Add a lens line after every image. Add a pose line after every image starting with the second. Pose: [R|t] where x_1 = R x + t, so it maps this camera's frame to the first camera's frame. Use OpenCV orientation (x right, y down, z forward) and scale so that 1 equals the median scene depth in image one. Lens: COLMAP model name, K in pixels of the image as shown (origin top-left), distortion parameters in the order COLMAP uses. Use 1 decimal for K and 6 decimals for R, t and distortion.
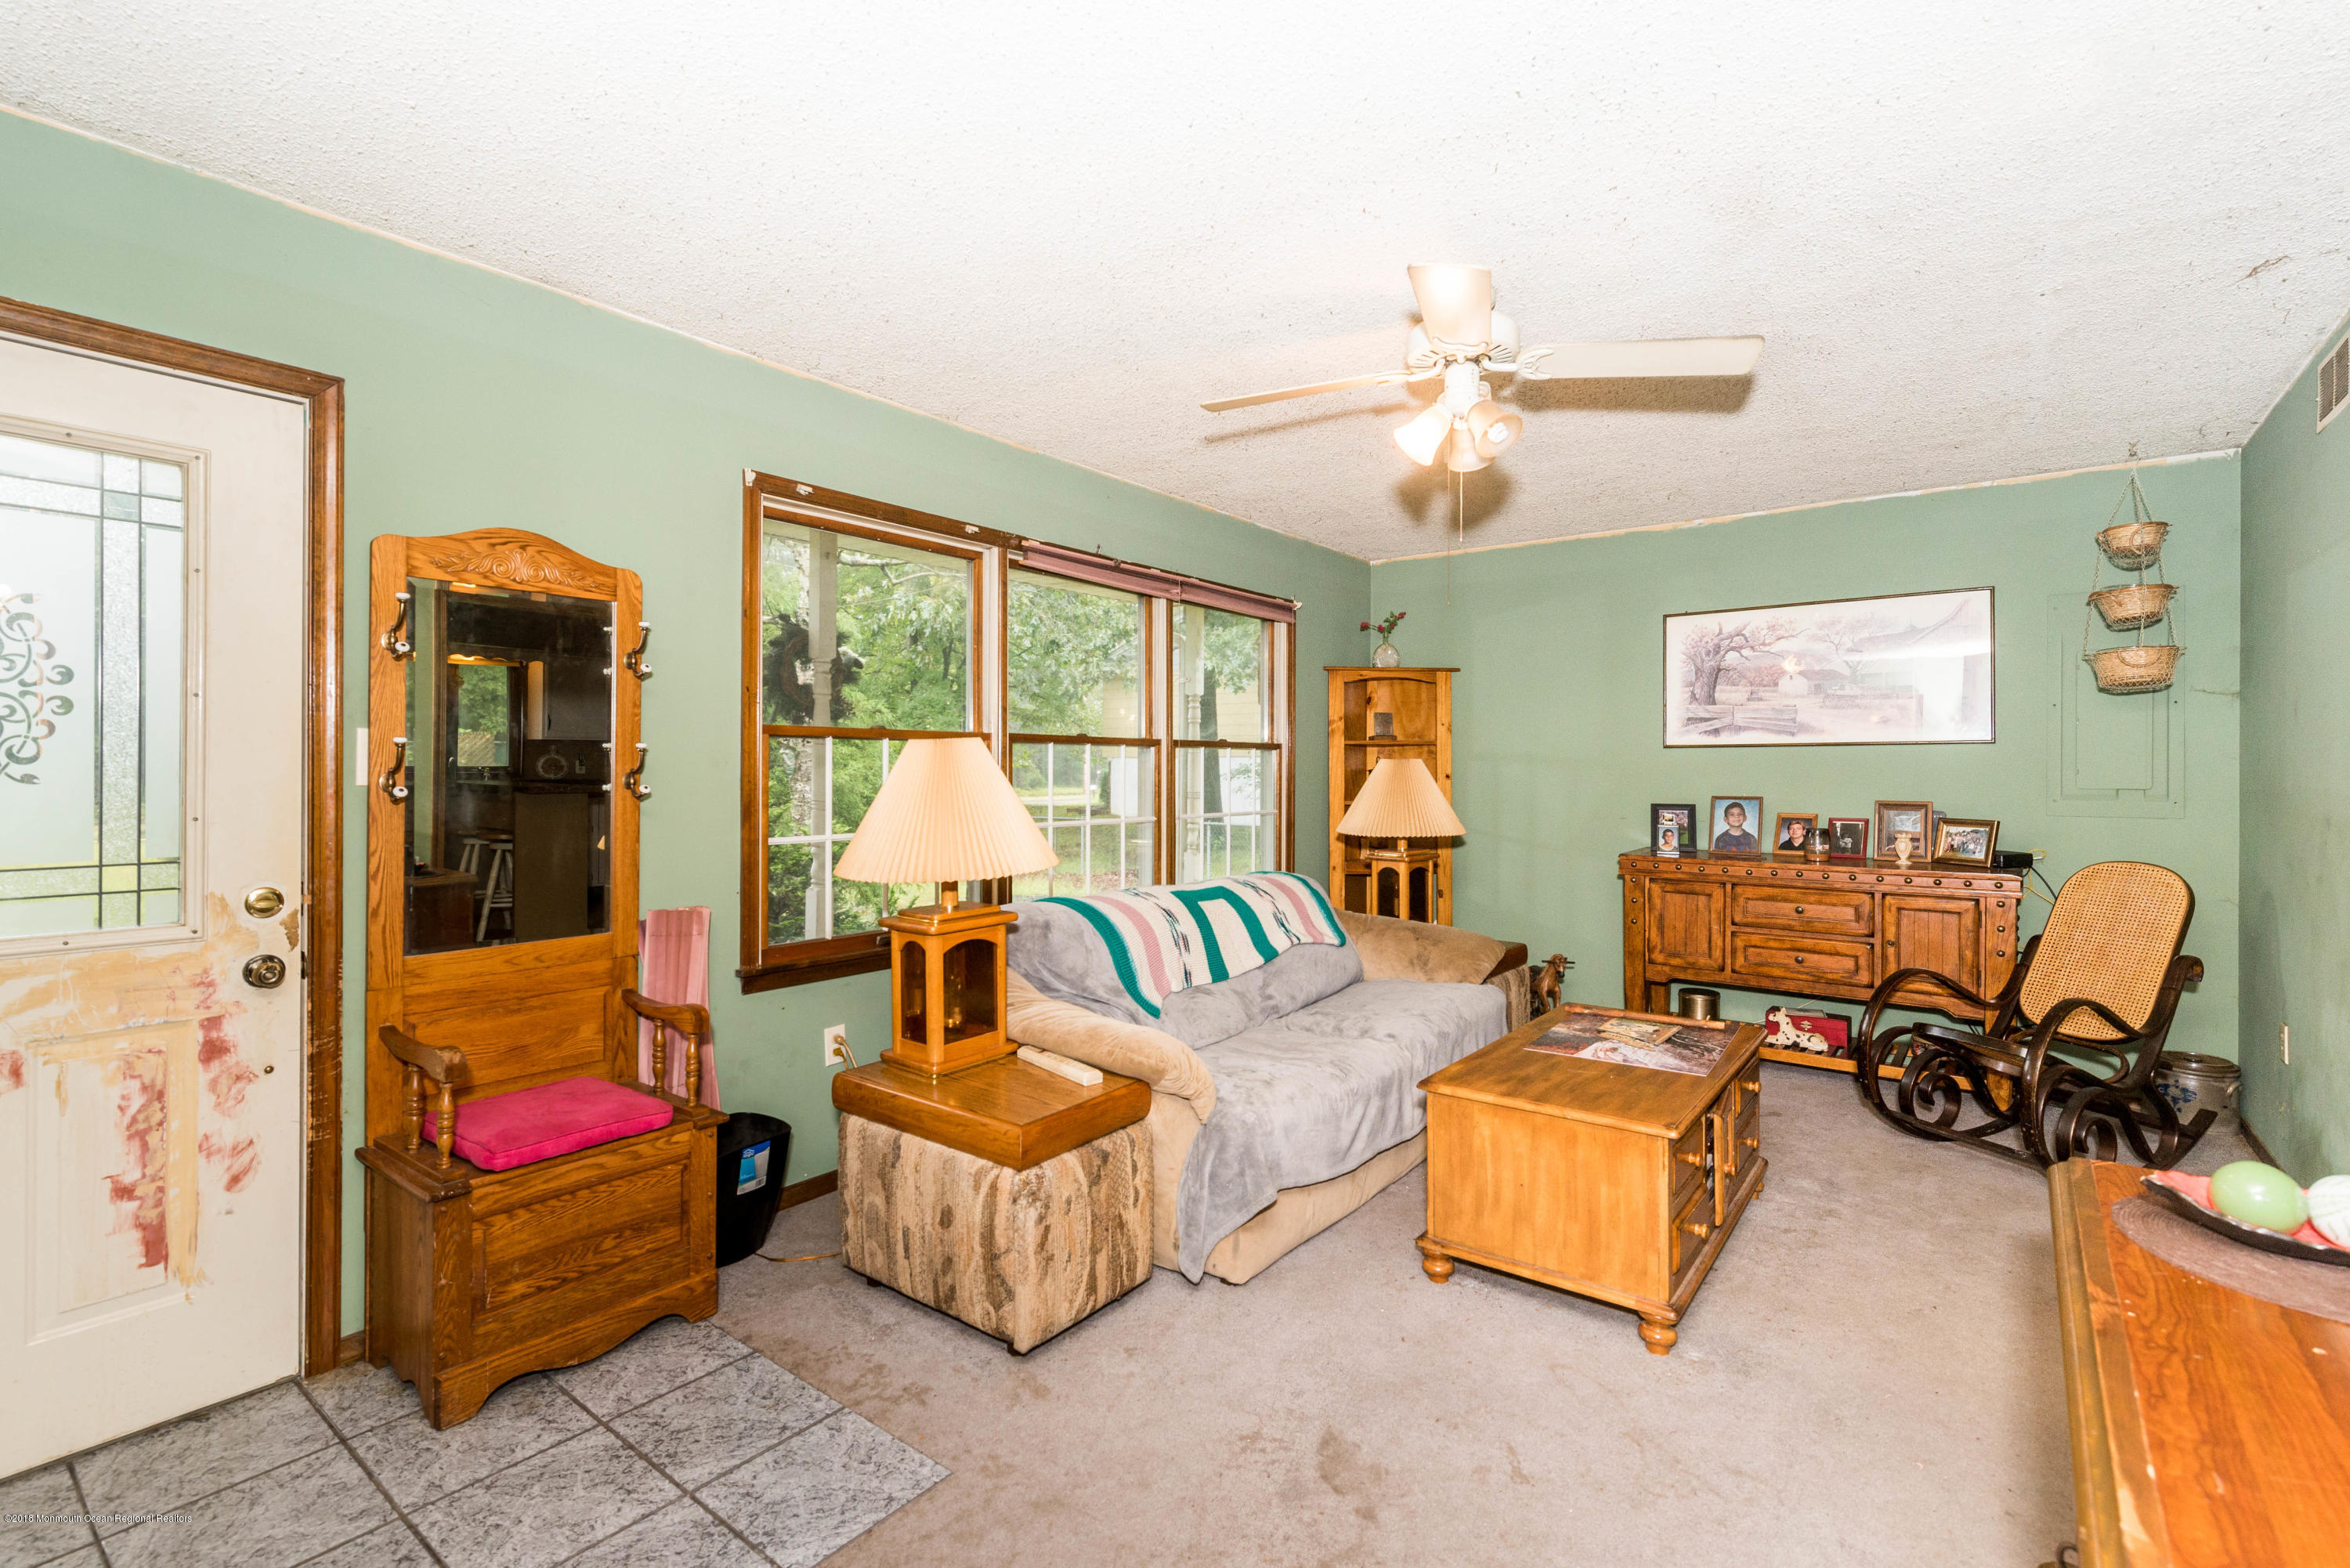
lens RADIAL K [[1051.2, 0, 1194.6], [0, 1051.2, 772.8], [0, 0, 1]] dist [0.001779, 0.000288]
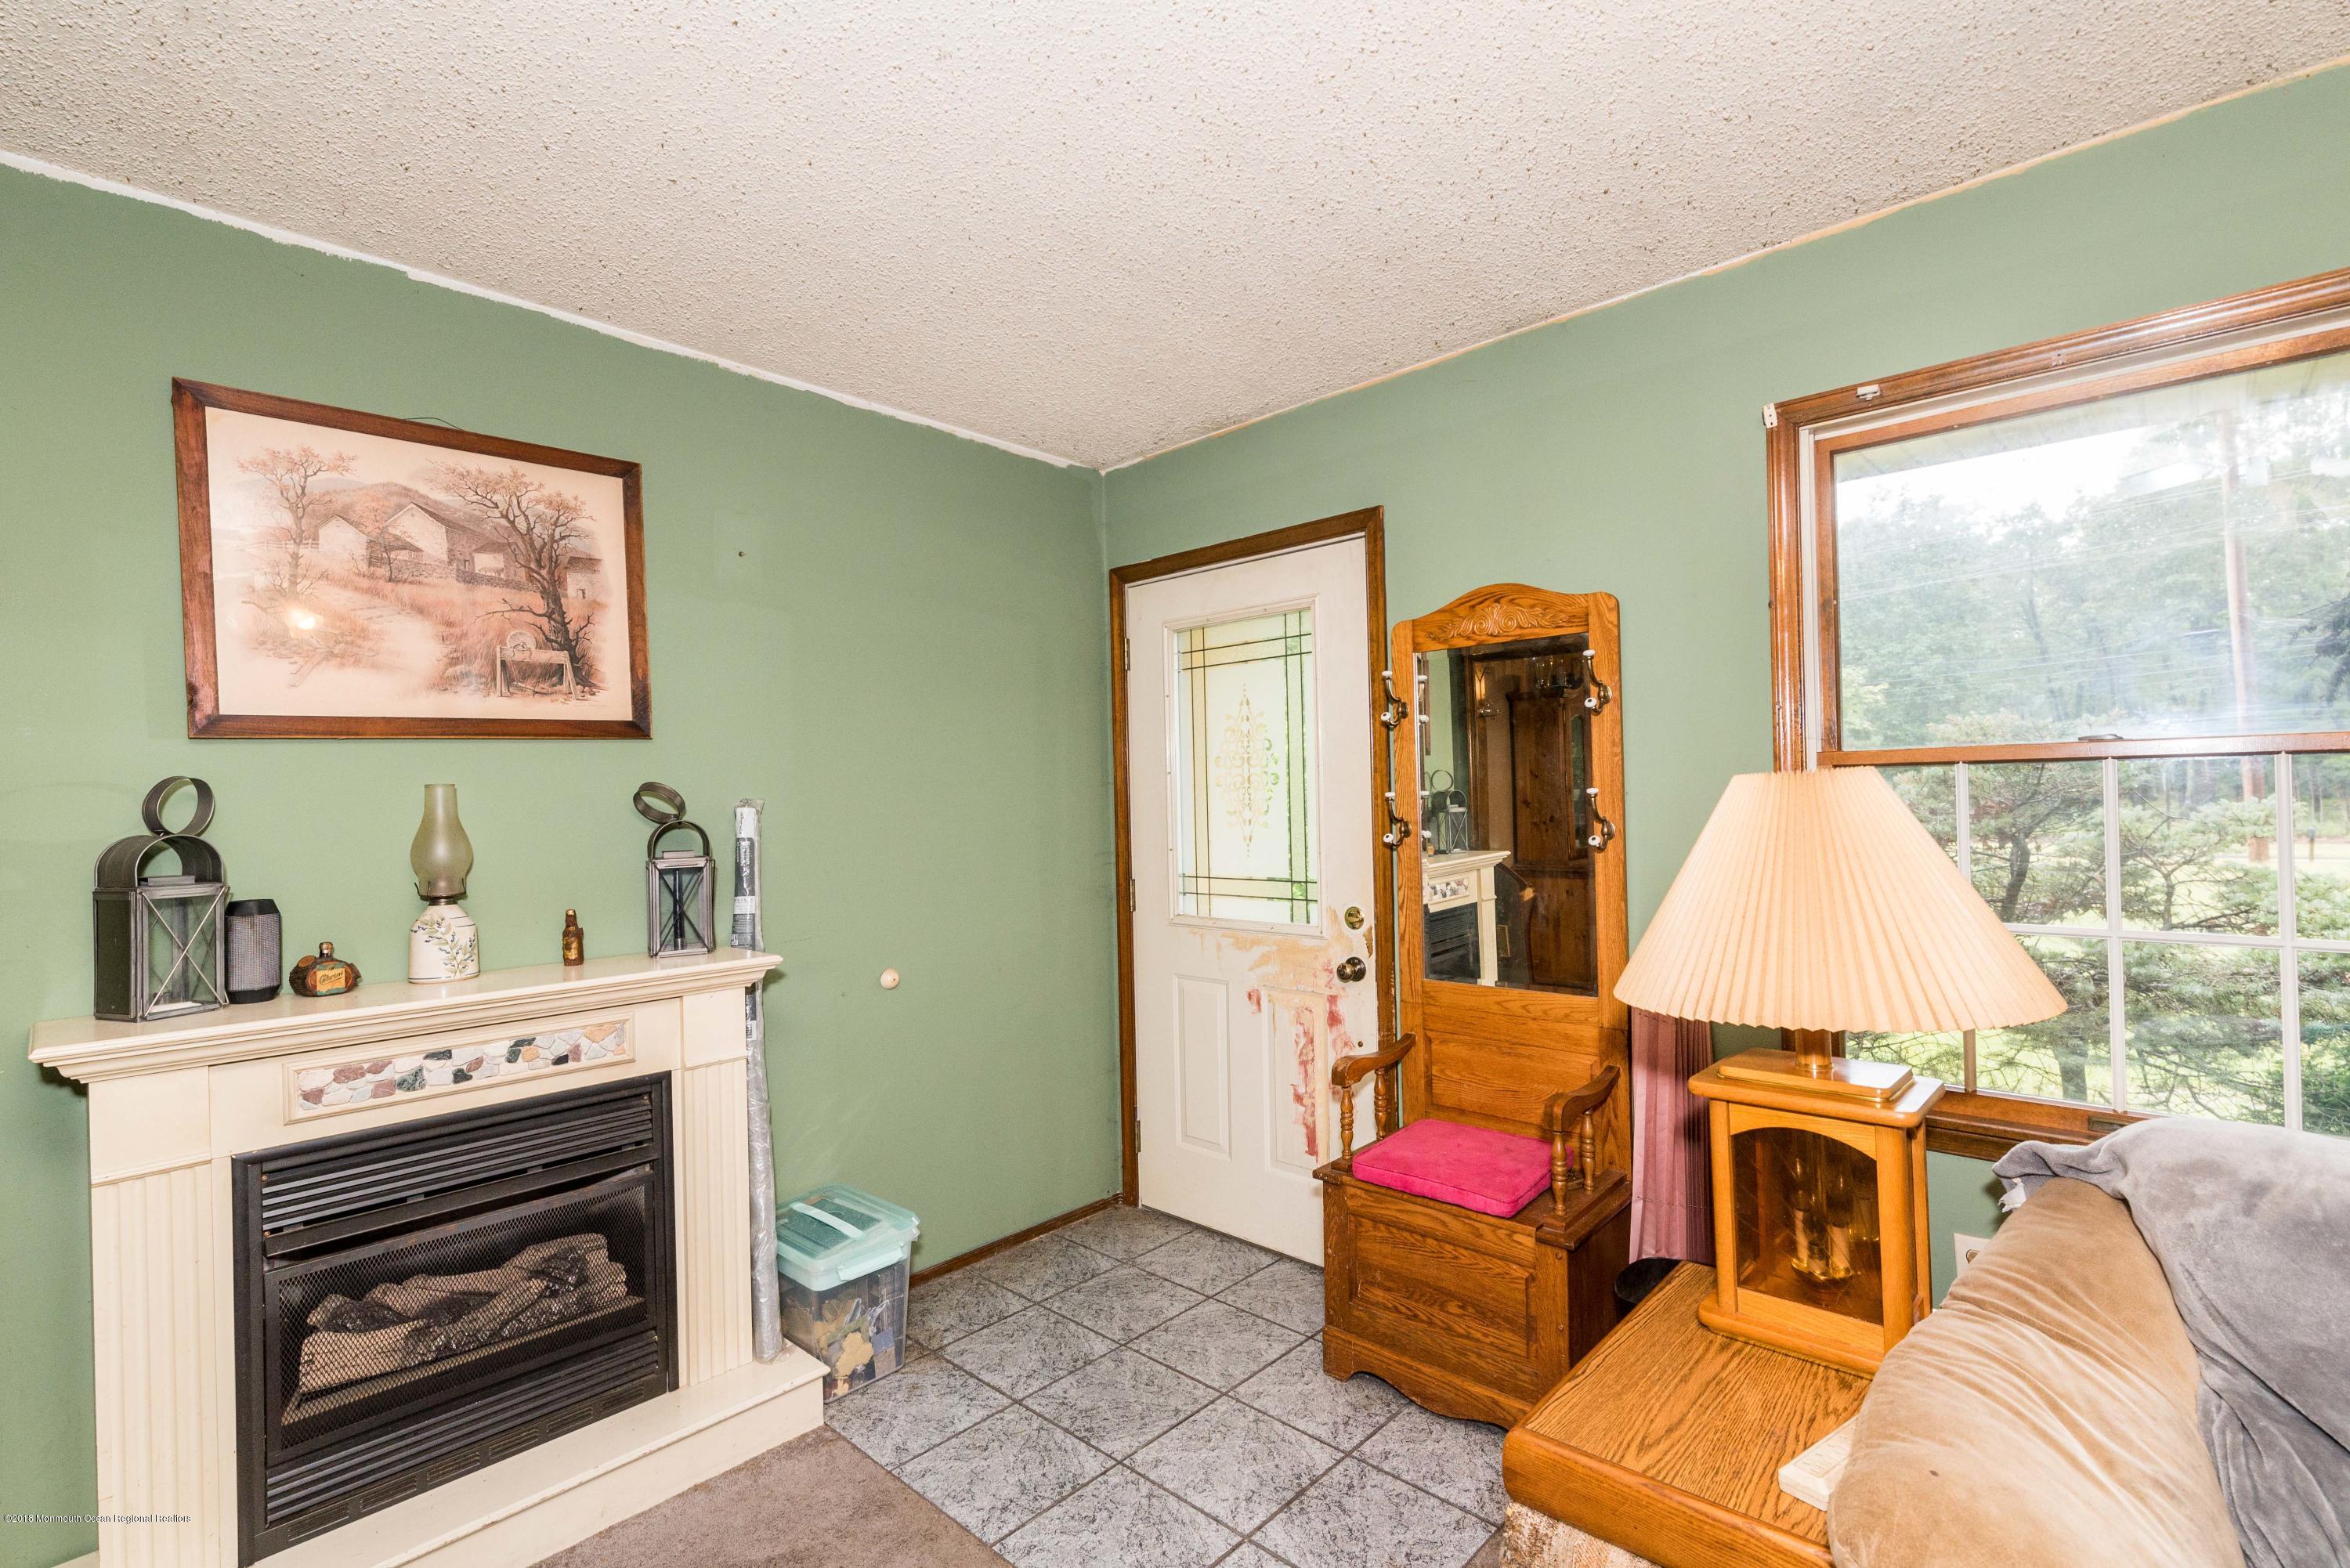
lens RADIAL K [[1057.7, 0, 1146.7], [0, 1057.7, 782.6], [0, 0, 1]] dist [-0.001237, -0.006450]
pose [[-0.109659, -0.013474, -0.993878, 0.487250], [0.022527, 0.999618, -0.016037, -0.033172], [0.993714, -0.024148, -0.109313, 0.893952]]
